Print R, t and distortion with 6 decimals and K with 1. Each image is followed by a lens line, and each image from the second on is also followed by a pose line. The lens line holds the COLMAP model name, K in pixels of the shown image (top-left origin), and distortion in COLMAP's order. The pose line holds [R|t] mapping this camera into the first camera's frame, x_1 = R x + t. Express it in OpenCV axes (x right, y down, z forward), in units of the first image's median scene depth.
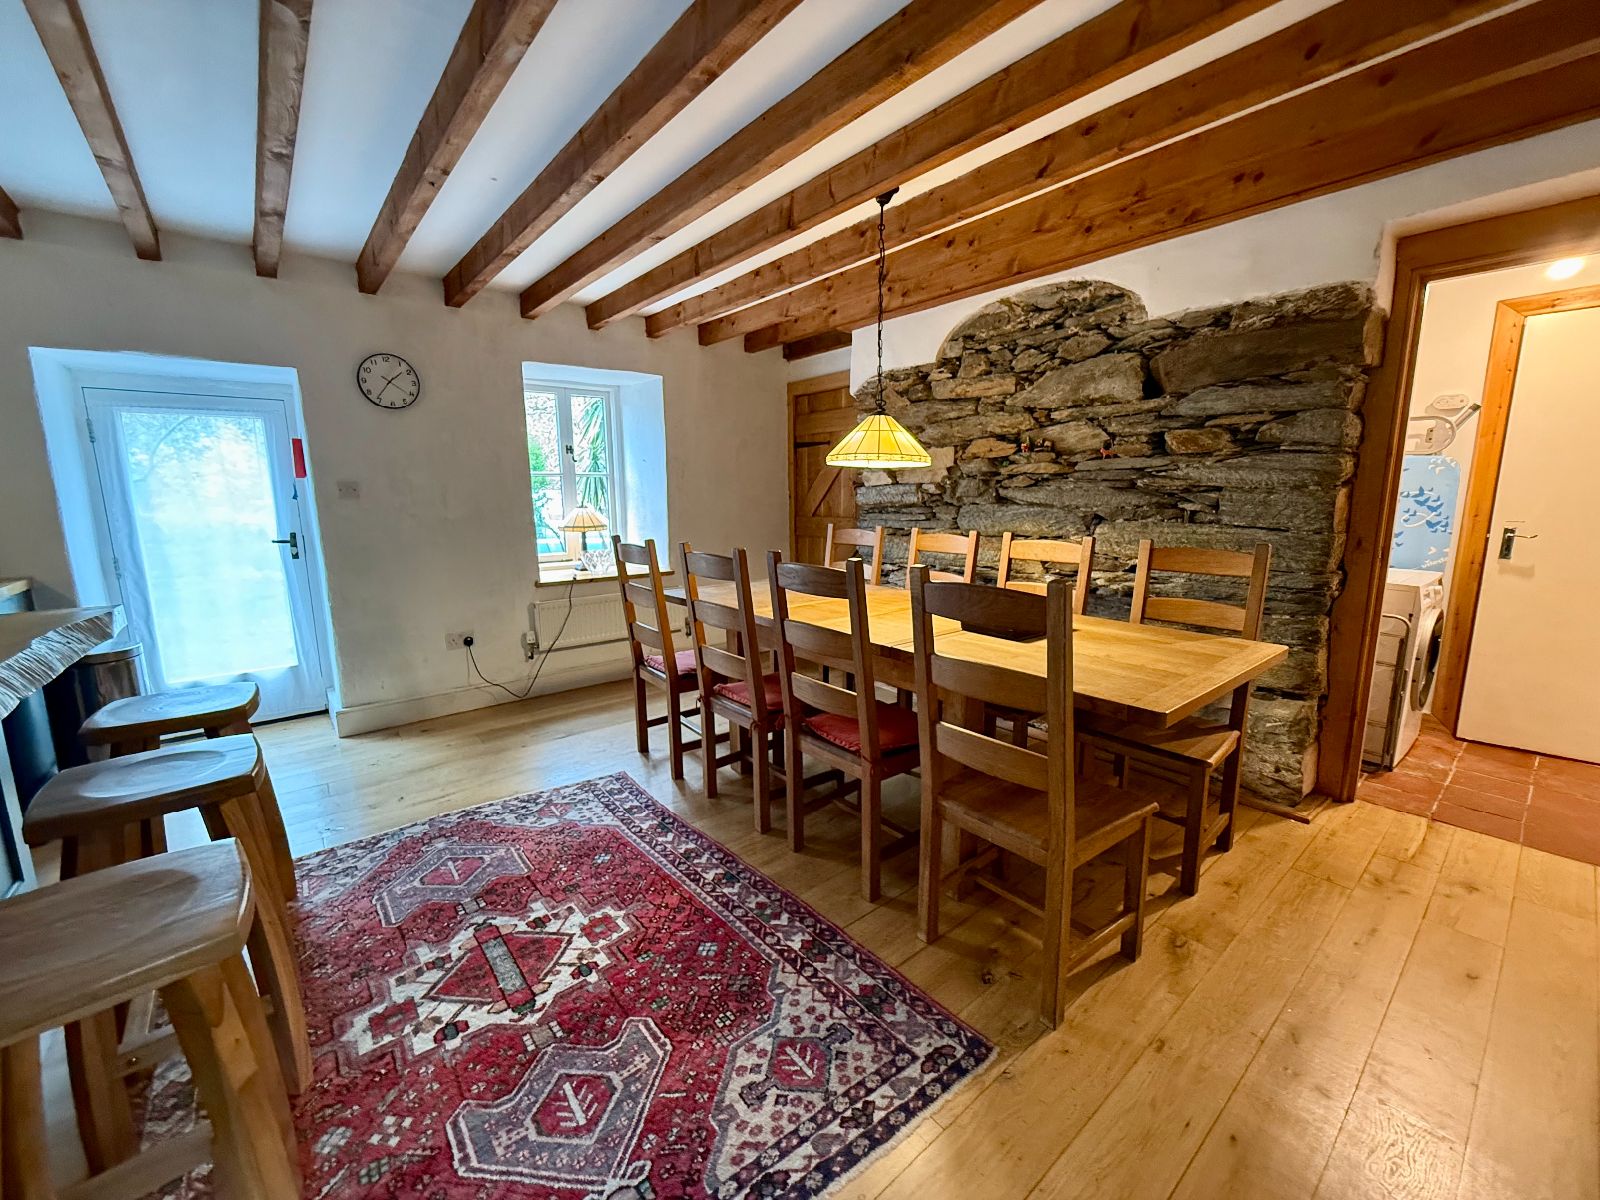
lens RADIAL K [[640.1, 0, 801.5], [0, 640.1, 593.1], [0, 0, 1]] dist [0.001047, 0.000278]
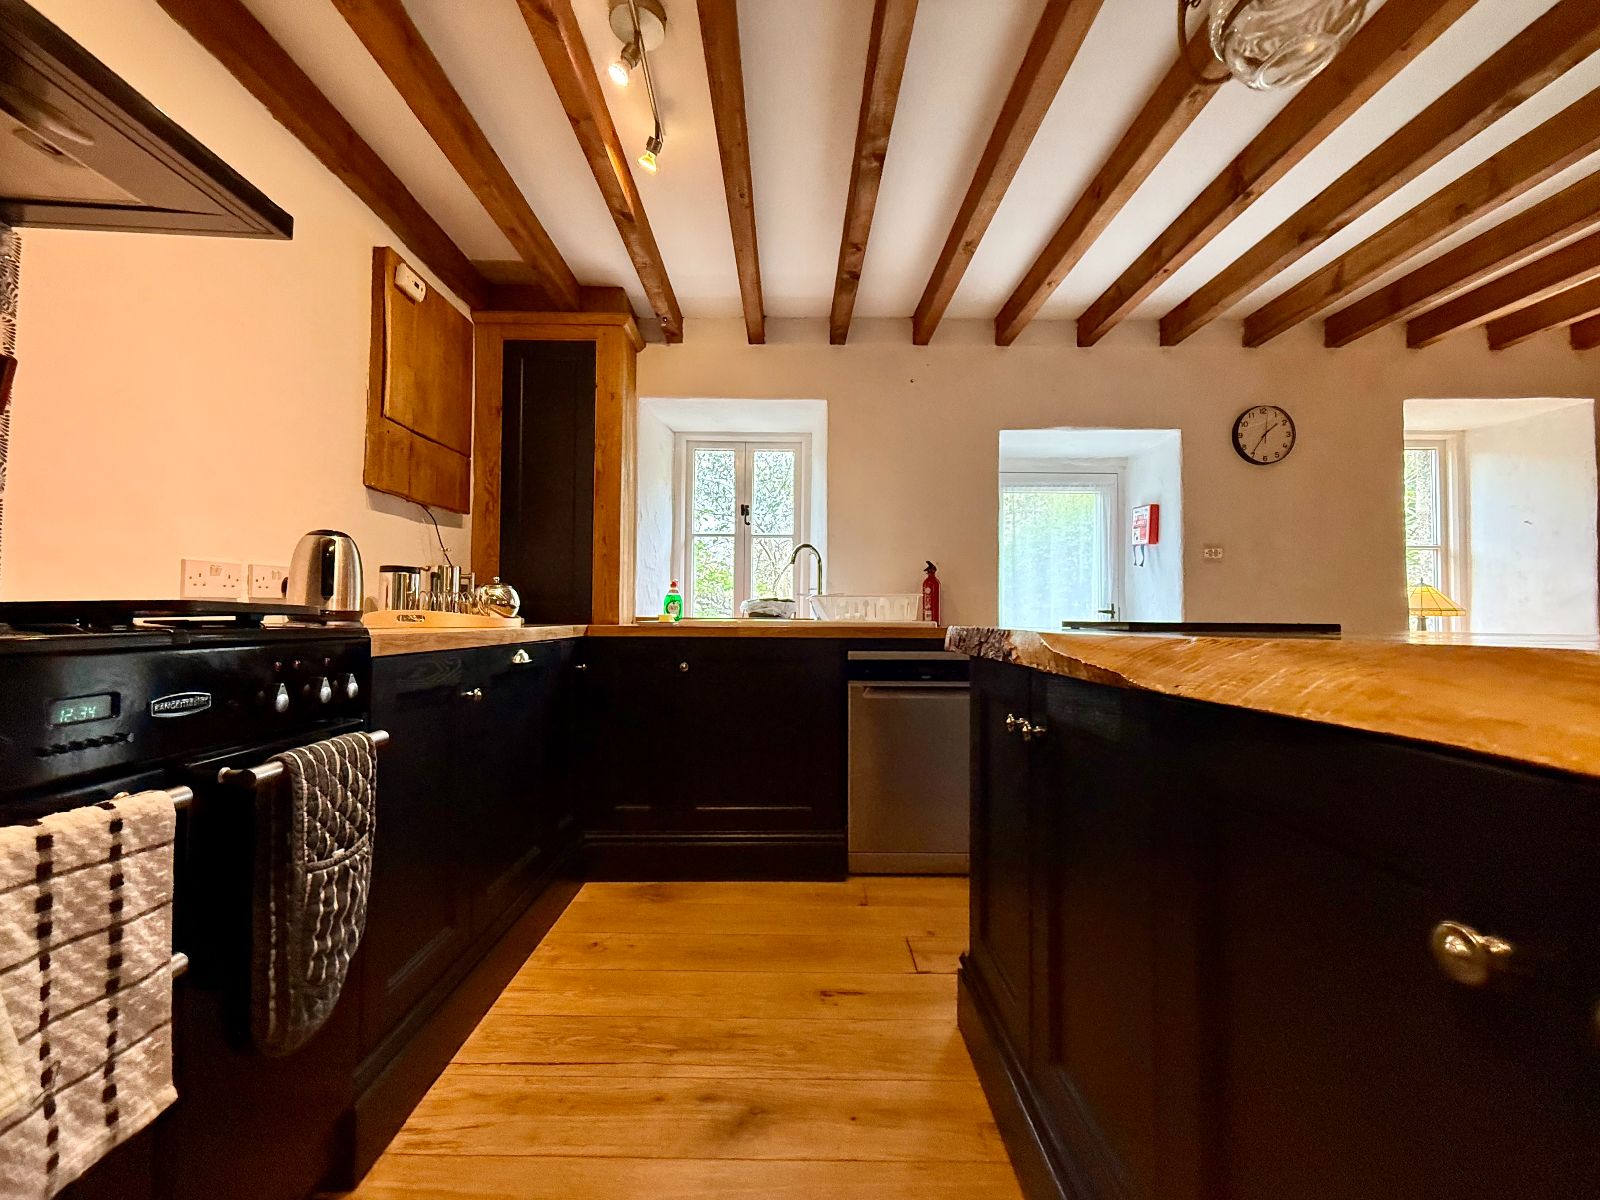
lens RADIAL K [[634.6, 0, 803.2], [0, 634.6, 598.5], [0, 0, 1]] dist [0.001015, -0.000021]
pose [[0.770094, -0.001770, -0.637928, -1.023820], [-0.115827, 0.982987, -0.142552, 0.172368], [0.627327, 0.183668, 0.756787, -0.061950]]
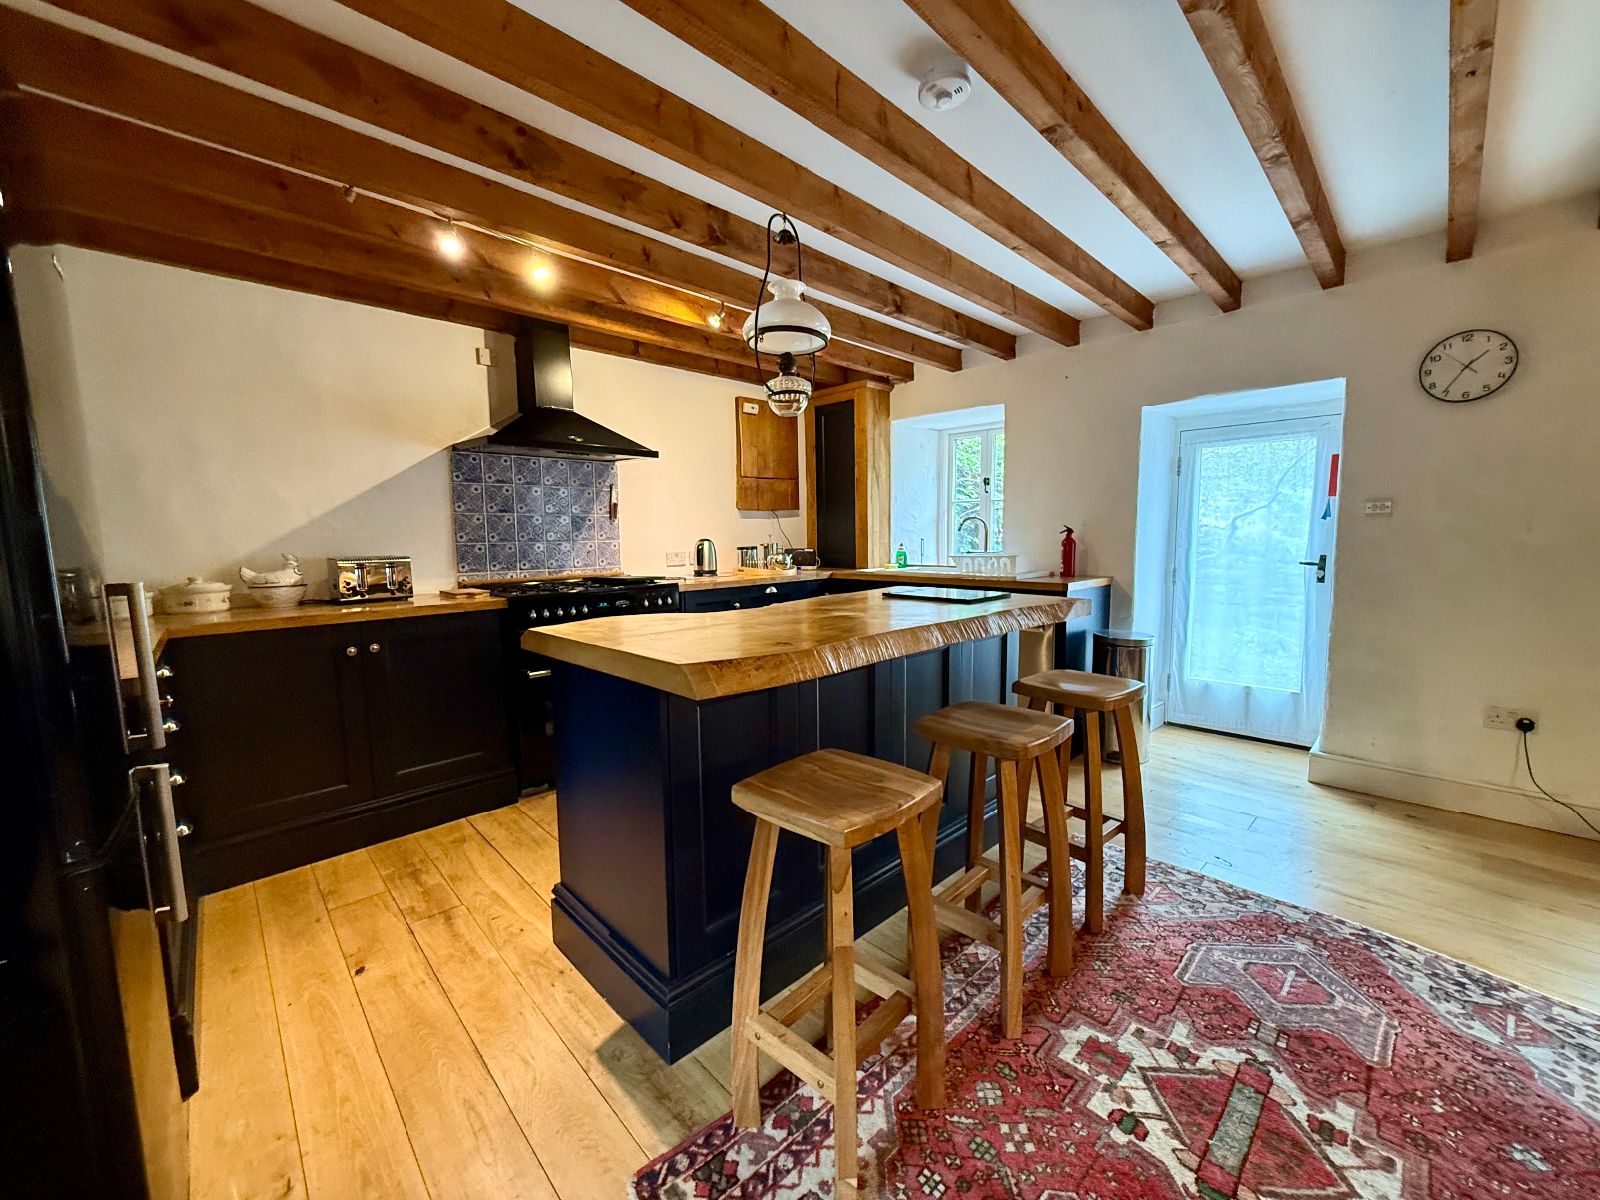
lens RADIAL K [[634.6, 0, 803.2], [0, 634.6, 598.5], [0, 0, 1]] dist [0.001015, -0.000021]
pose [[0.079659, 0.114831, -0.990186, 0.149125], [-0.144614, 0.984165, 0.102498, -0.030980], [0.986276, 0.135030, 0.095004, 0.312150]]
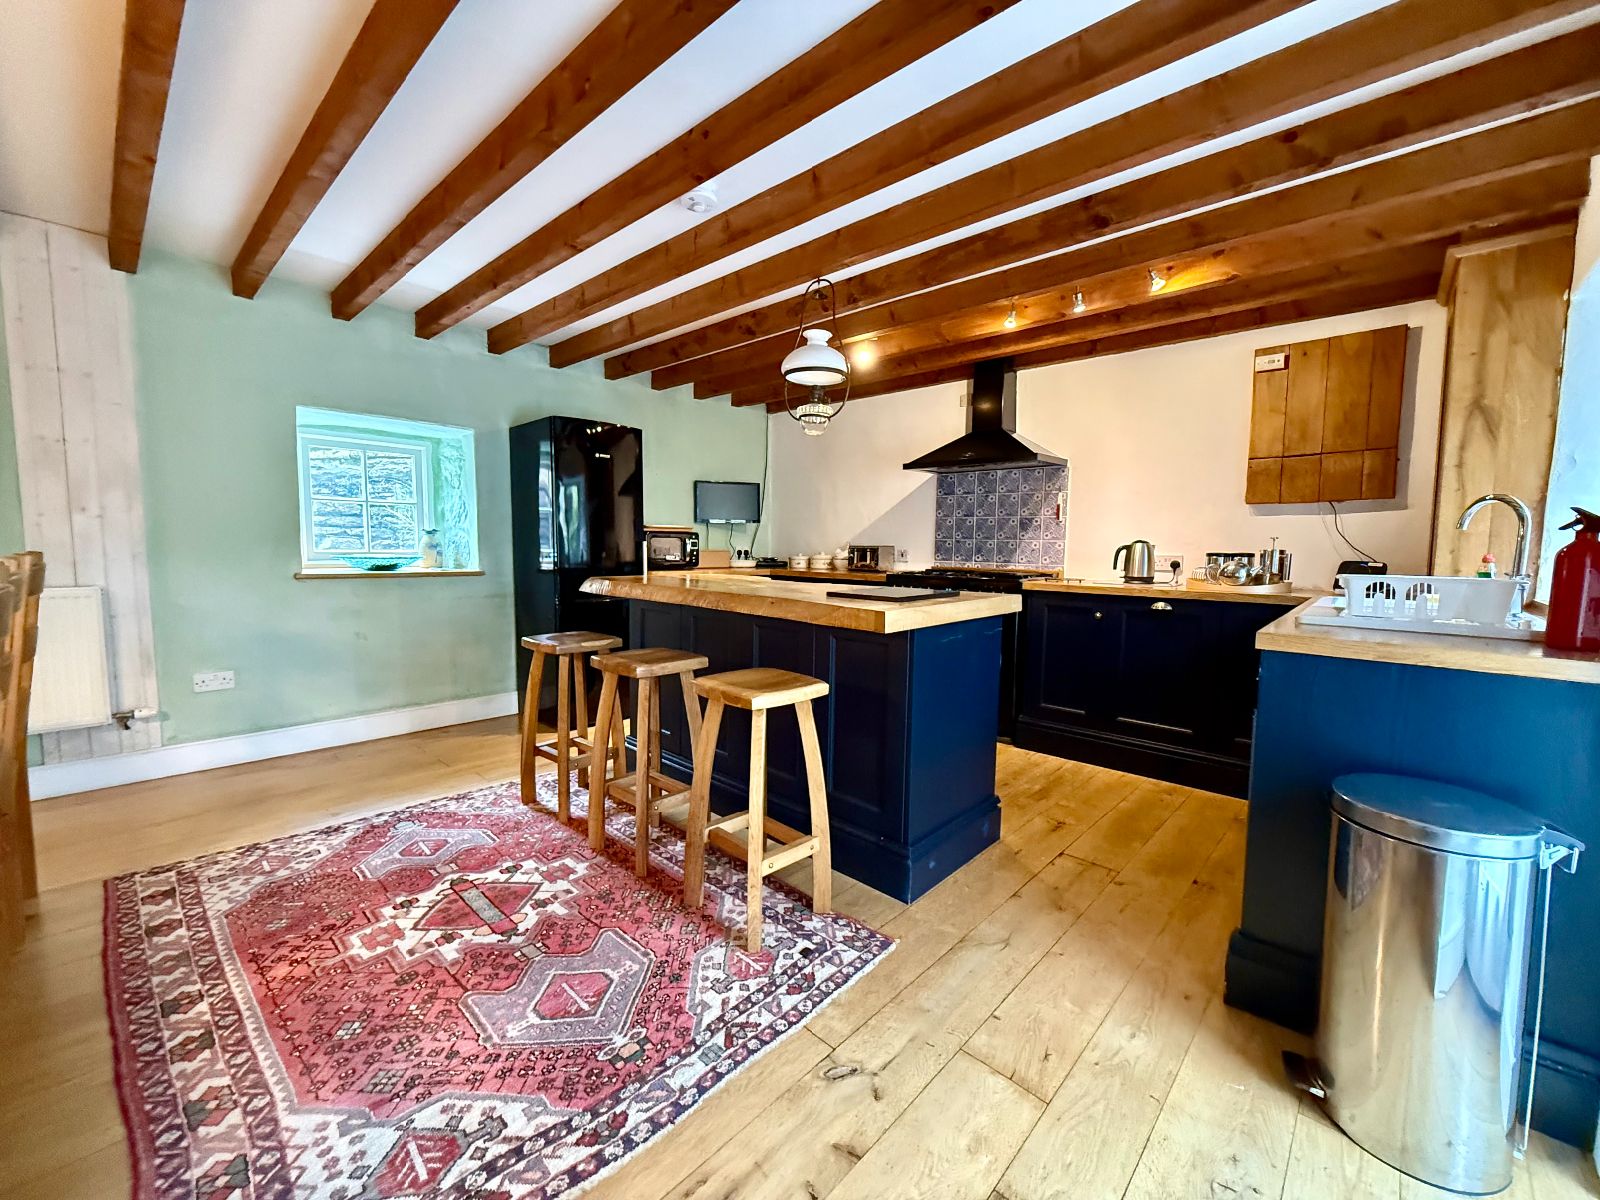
lens RADIAL K [[634.6, 0, 803.2], [0, 634.6, 598.5], [0, 0, 1]] dist [0.001015, -0.000021]
pose [[-0.990732, 0.009234, -0.135517, -0.812186], [-0.023903, 0.970266, 0.240857, -0.220617], [0.133711, 0.241864, -0.961053, 1.863373]]
